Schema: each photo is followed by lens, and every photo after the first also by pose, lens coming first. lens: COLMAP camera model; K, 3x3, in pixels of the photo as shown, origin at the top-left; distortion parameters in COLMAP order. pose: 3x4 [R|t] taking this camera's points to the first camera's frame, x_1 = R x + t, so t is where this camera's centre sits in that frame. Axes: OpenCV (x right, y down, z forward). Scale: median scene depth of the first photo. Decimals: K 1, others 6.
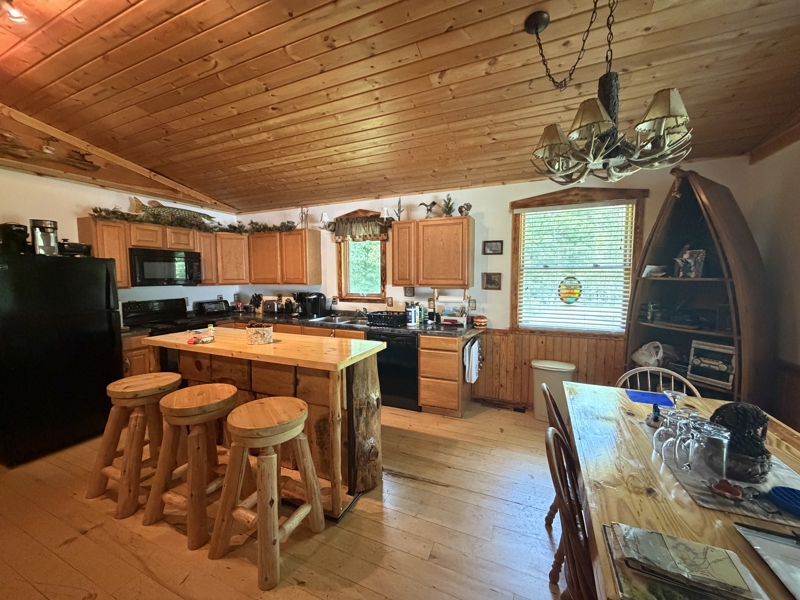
lens RADIAL K [[320.2, 0, 399.3], [0, 320.2, 298.3], [0, 0, 1]] dist [-0.001405, -0.000042]
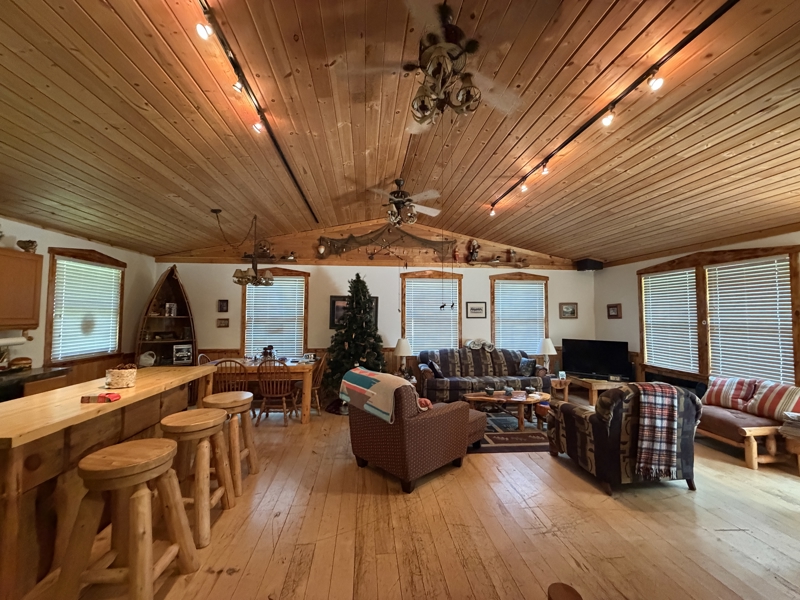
lens RADIAL K [[320.2, 0, 397.9], [0, 320.2, 300.2], [0, 0, 1]] dist [-0.001405, -0.000042]
pose [[-0.495327, 0.041427, 0.867718, -1.088986], [0.061994, 0.998001, -0.012259, -0.032815], [-0.866492, 0.047721, -0.496905, 0.490548]]
